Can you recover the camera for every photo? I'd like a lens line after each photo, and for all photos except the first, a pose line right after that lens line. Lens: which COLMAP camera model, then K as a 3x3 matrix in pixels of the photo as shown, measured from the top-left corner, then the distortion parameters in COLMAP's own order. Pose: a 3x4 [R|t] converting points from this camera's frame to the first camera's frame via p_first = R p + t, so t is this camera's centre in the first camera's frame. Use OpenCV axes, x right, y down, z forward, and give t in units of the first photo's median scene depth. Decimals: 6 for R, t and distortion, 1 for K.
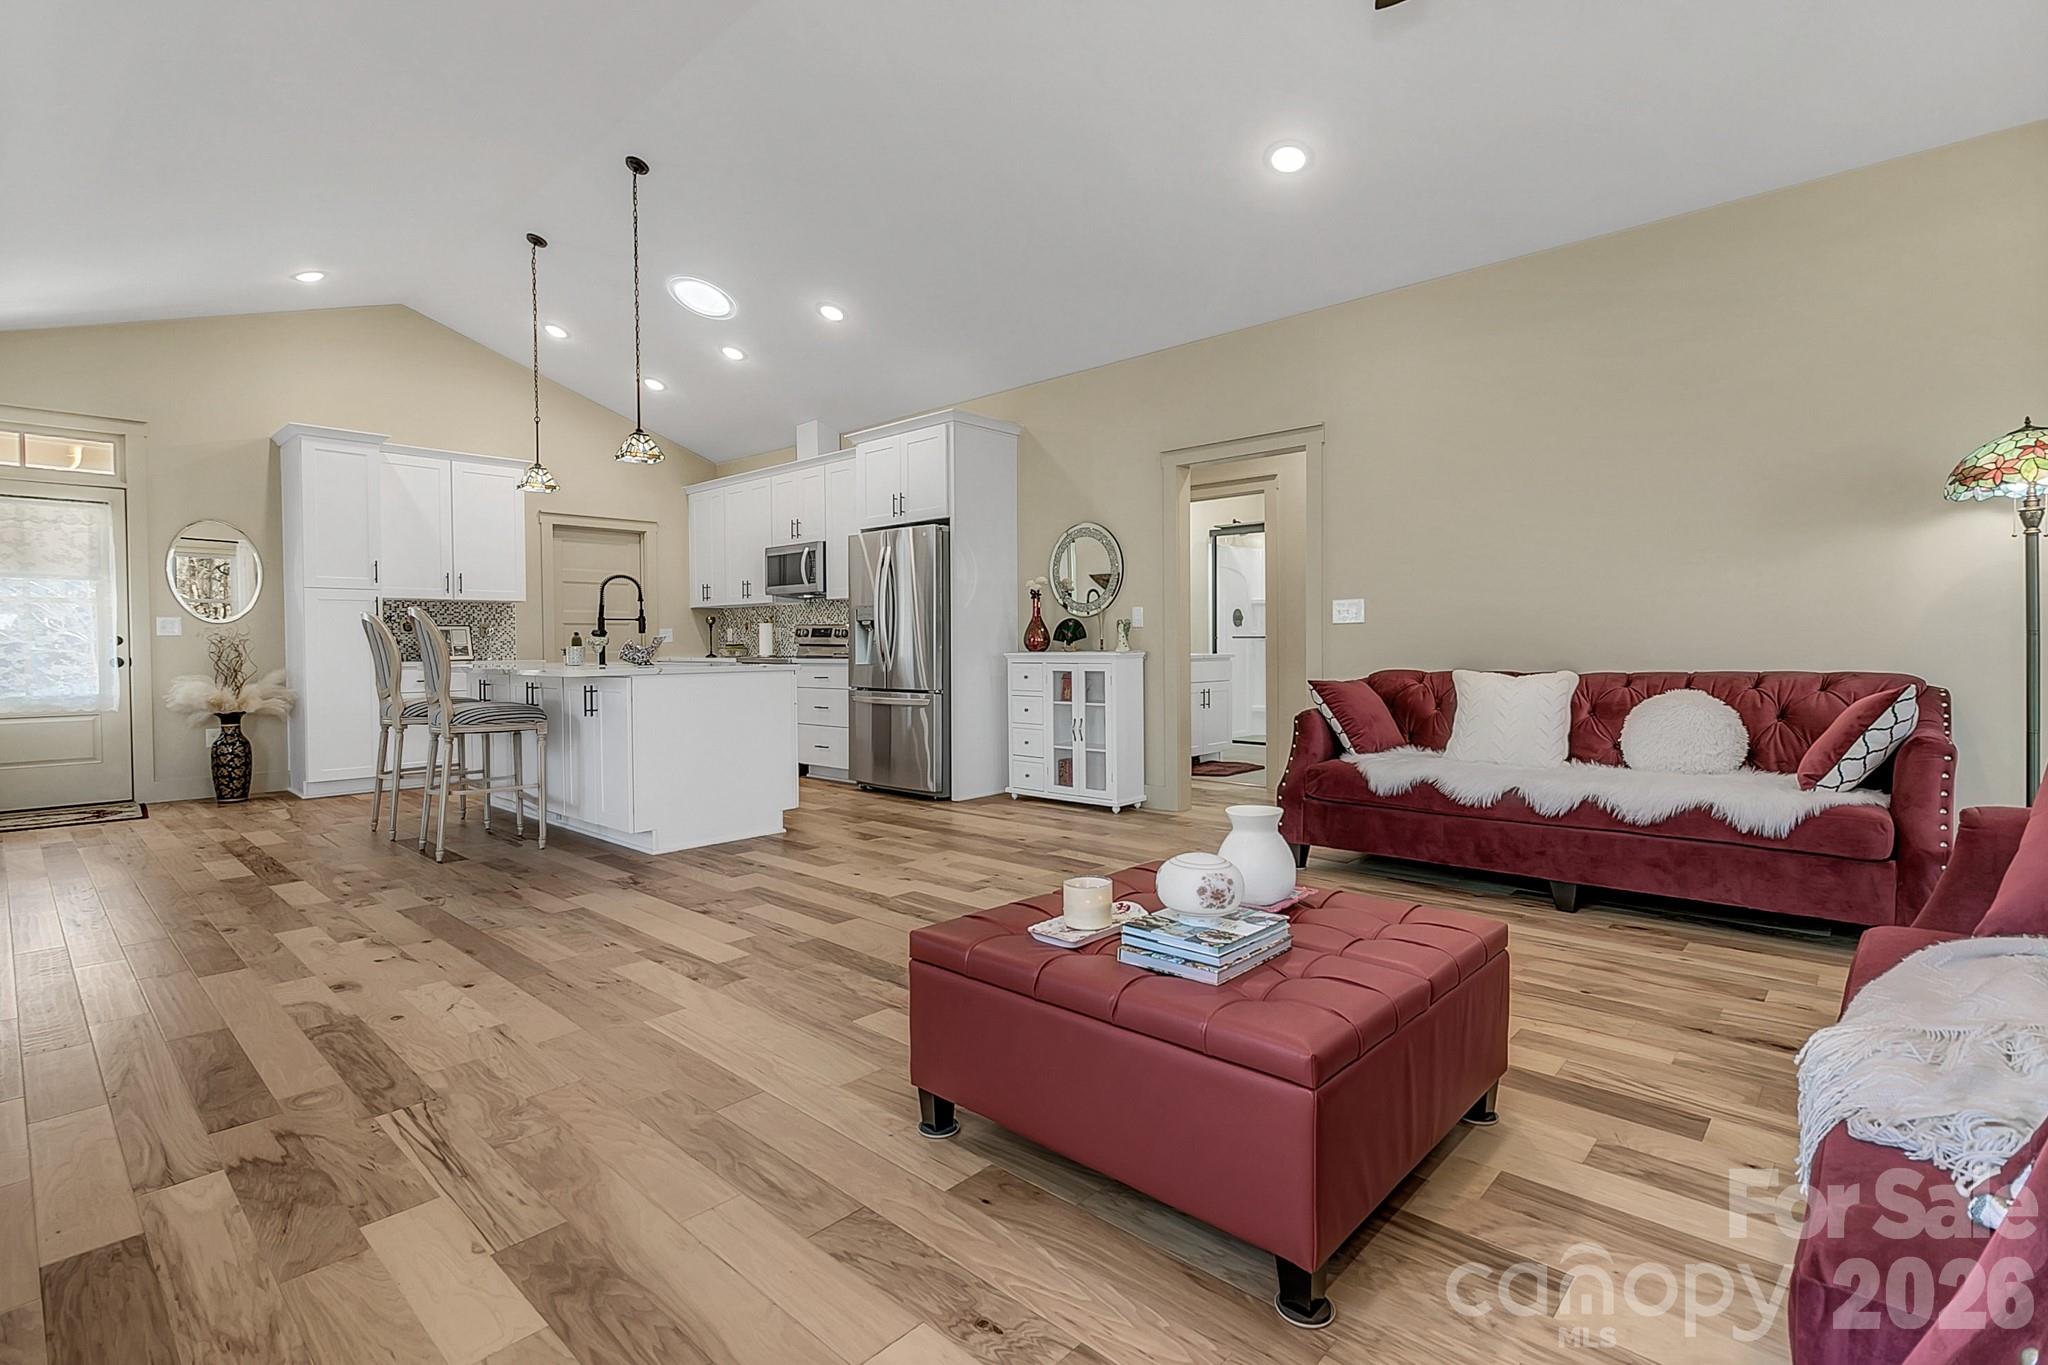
lens RADIAL K [[964.7, 0, 1010.8], [0, 964.7, 661.3], [0, 0, 1]] dist [0.000295, -0.000081]
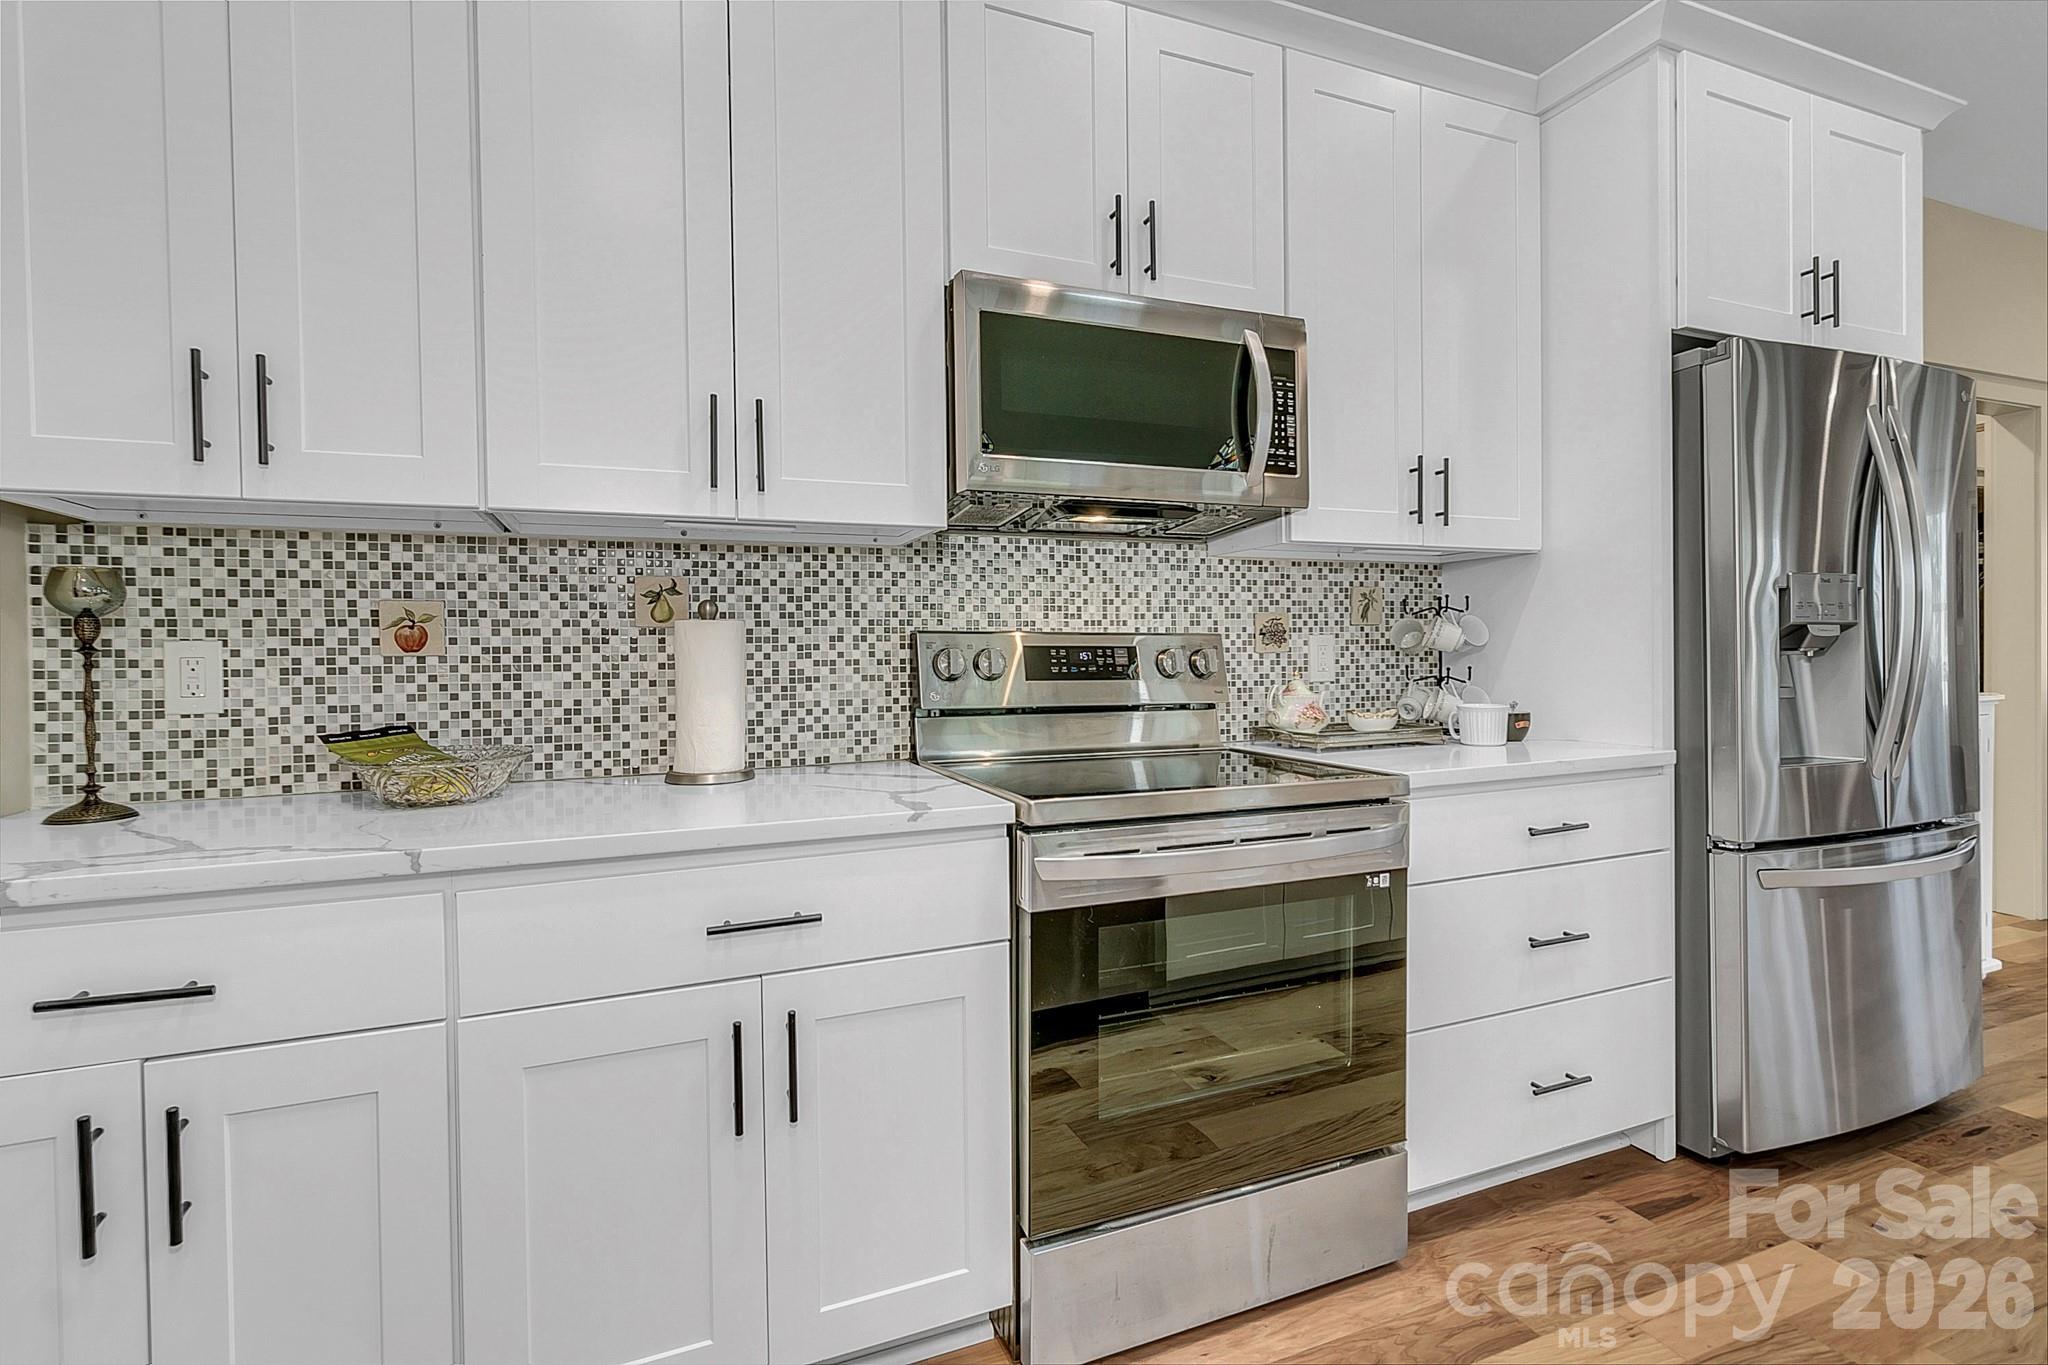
lens RADIAL K [[943.8, 0, 1016.8], [0, 943.8, 665.9], [0, 0, 1]] dist [0.000687, 0.000222]
pose [[0.417739, -0.010453, 0.908507, -0.563385], [0.027692, 0.999616, -0.001231, -0.036917], [-0.908145, 0.025672, 0.417867, 1.156420]]
